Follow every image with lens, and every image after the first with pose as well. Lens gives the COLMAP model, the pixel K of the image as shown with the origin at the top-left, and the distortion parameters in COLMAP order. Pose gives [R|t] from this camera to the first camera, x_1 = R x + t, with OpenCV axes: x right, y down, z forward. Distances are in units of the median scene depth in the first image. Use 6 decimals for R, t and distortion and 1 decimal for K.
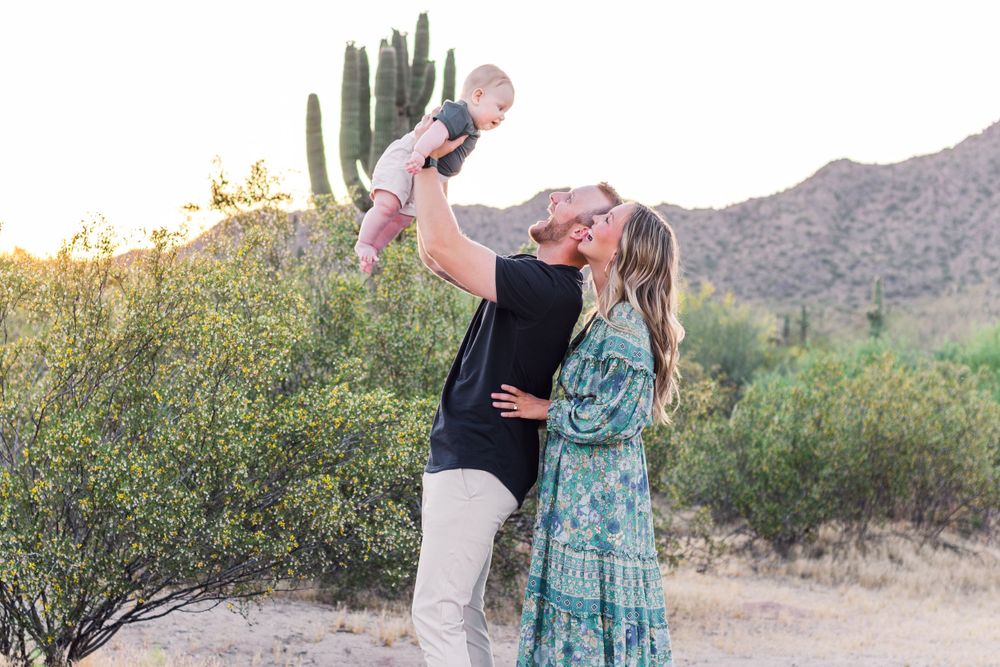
lens RADIAL K [[2325.8, 0, 500.0], [0, 2325.8, 333.5], [0, 0, 1]] dist [0.069714, 0.282375]
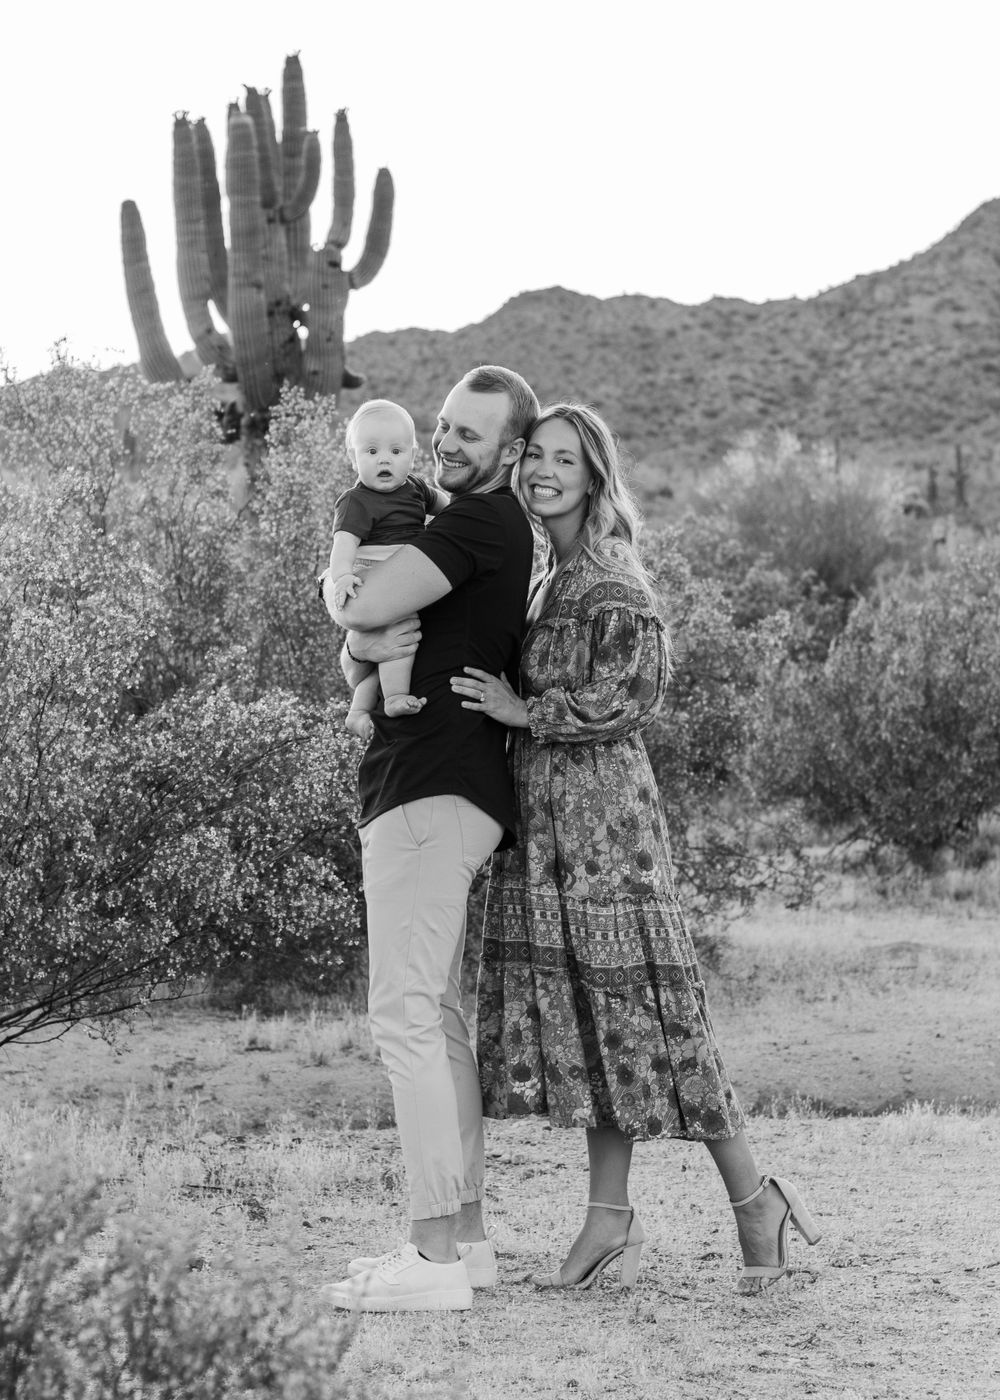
lens RADIAL K [[2918.3, 0, 500.0], [0, 2918.3, 700.0], [0, 0, 1]] dist [0.060334, 0.294192]
pose [[0.995573, -0.090061, 0.026886, -0.012361], [0.089705, 0.995868, 0.014165, 0.025603], [-0.028050, -0.011691, 0.999538, 0.184144]]
